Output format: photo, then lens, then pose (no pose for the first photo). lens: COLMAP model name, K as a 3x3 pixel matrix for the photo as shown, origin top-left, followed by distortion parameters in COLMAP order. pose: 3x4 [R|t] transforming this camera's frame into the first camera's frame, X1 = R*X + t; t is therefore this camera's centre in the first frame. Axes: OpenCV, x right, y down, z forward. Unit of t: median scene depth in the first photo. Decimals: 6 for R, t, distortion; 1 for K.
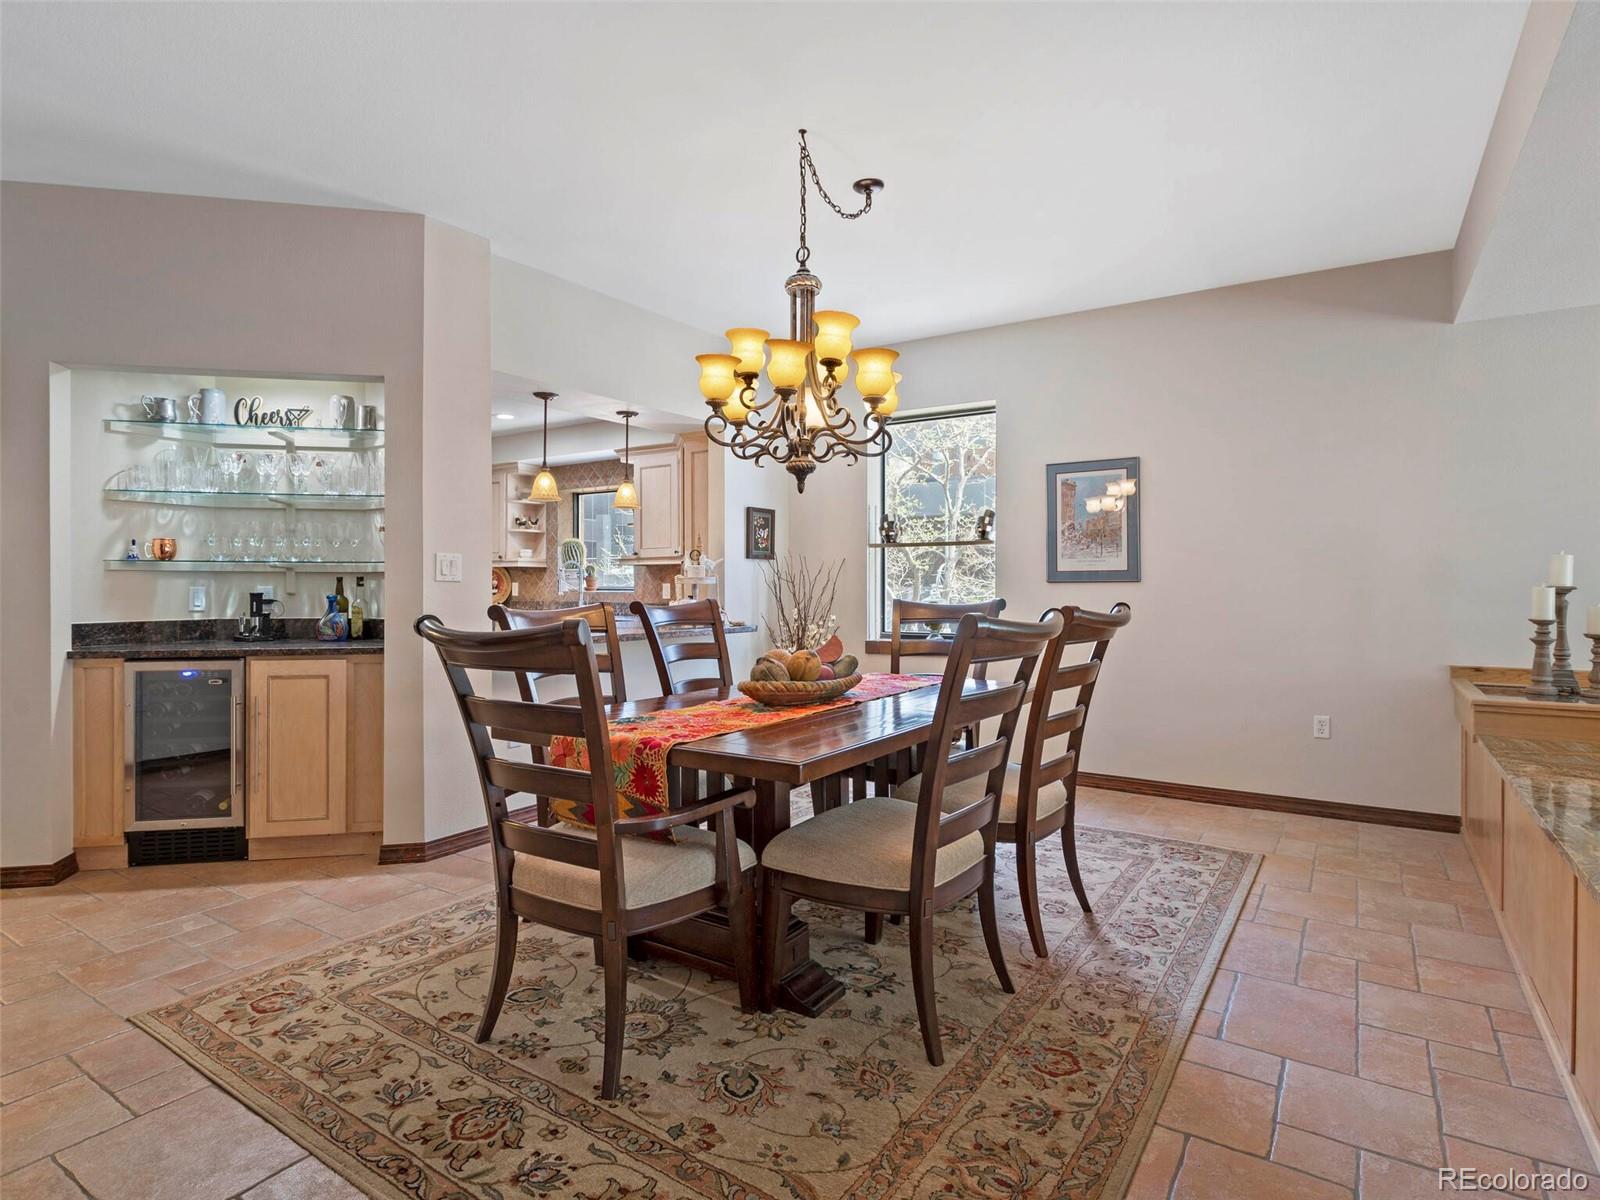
lens RADIAL K [[852.0, 0, 796.9], [0, 852.0, 588.0], [0, 0, 1]] dist [0.001426, 0.001211]
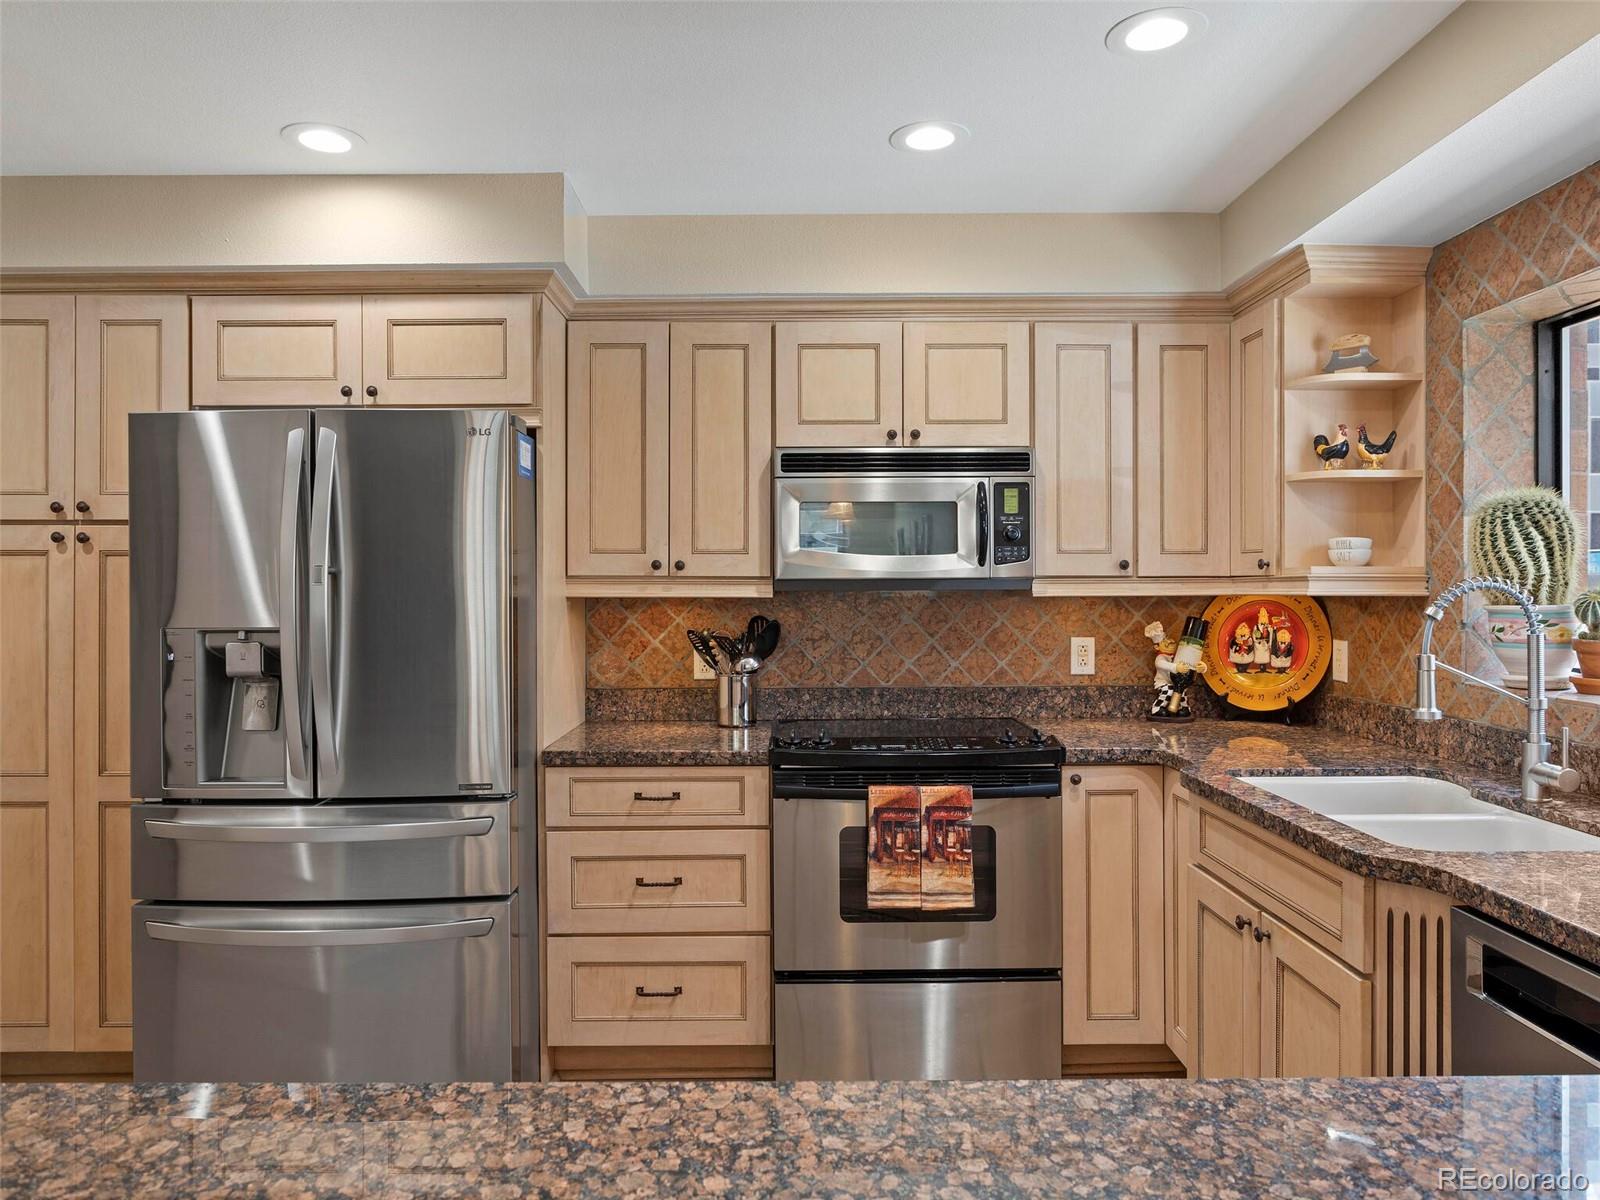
lens RADIAL K [[1063.6, 0, 793.4], [0, 1063.6, 582.2], [0, 0, 1]] dist [-0.006346, -0.000010]
pose [[0.558635, -0.004713, -0.829400, -0.219411], [-0.000901, 0.999980, -0.006289, -0.050457], [0.829413, 0.004260, 0.558619, 1.178898]]
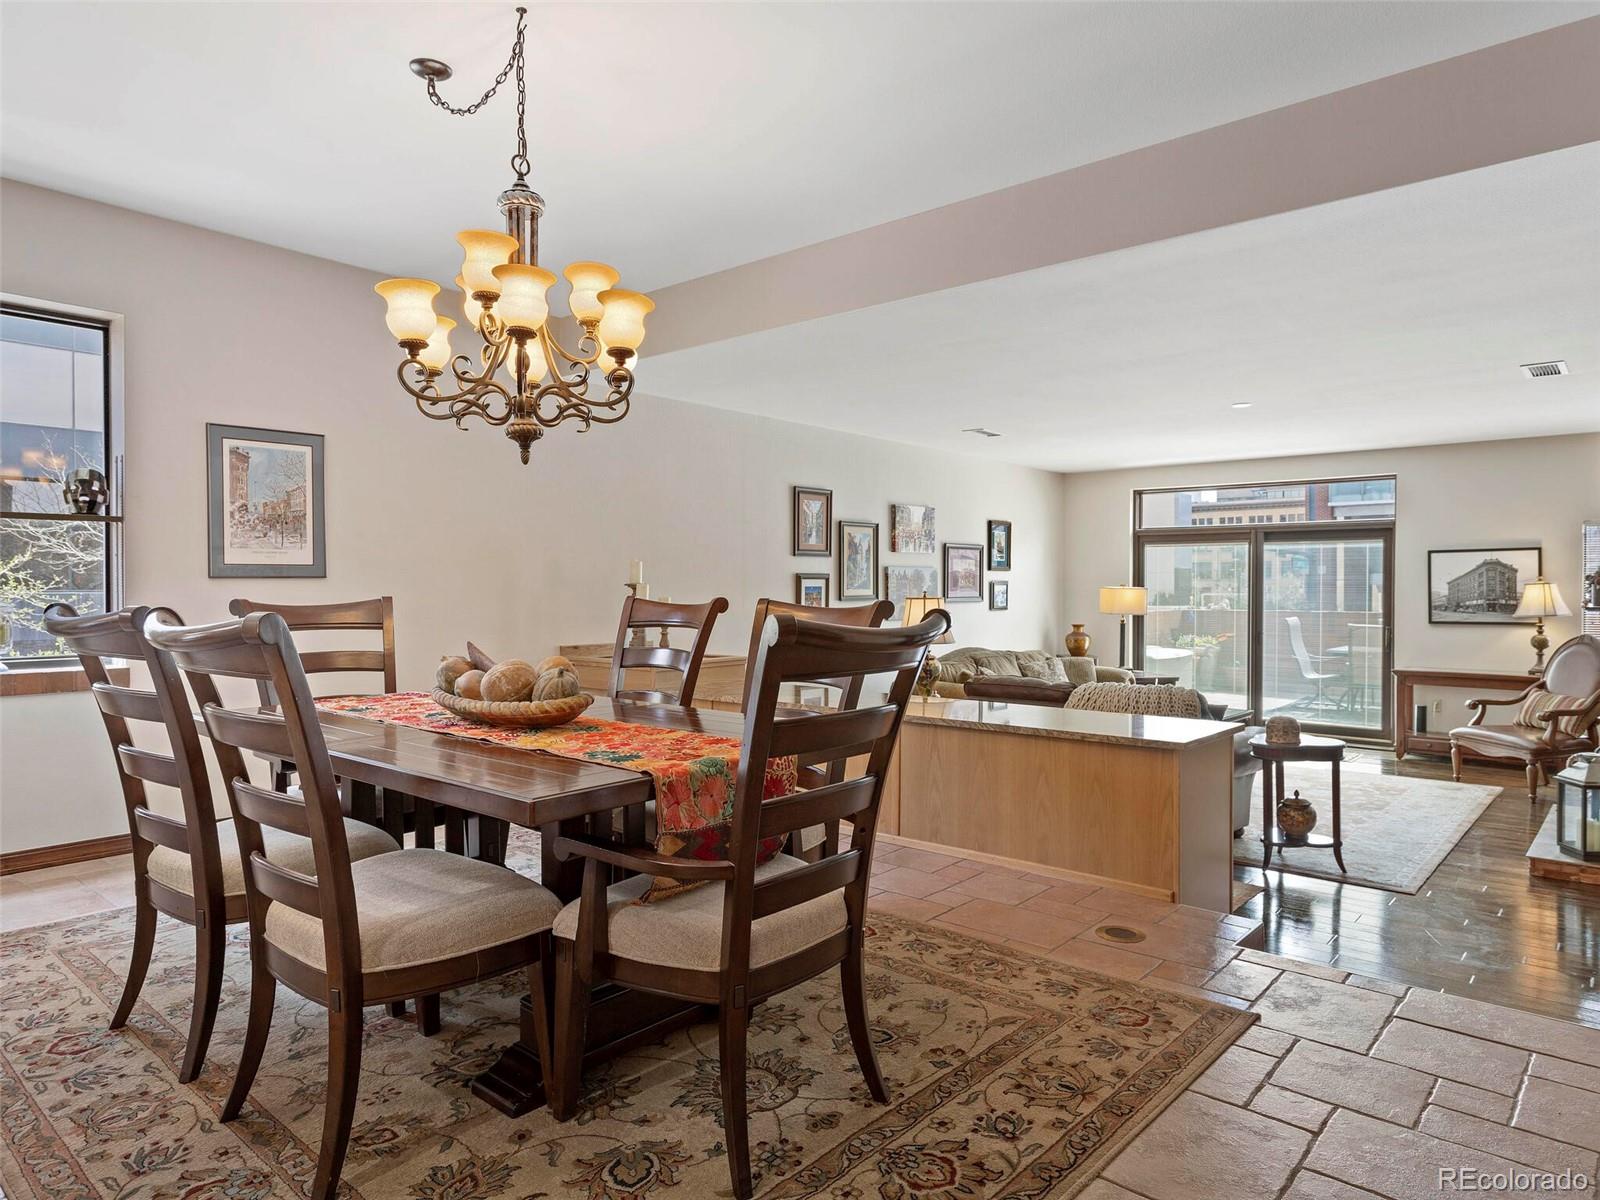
lens RADIAL K [[989.1, 0, 797.6], [0, 989.1, 598.4], [0, 0, 1]] dist [-0.000134, 0.003645]
pose [[0.132741, -0.011787, 0.991081, -0.664602], [0.003763, 0.999928, 0.011388, 0.004482], [-0.991144, 0.002218, 0.132775, 0.465129]]
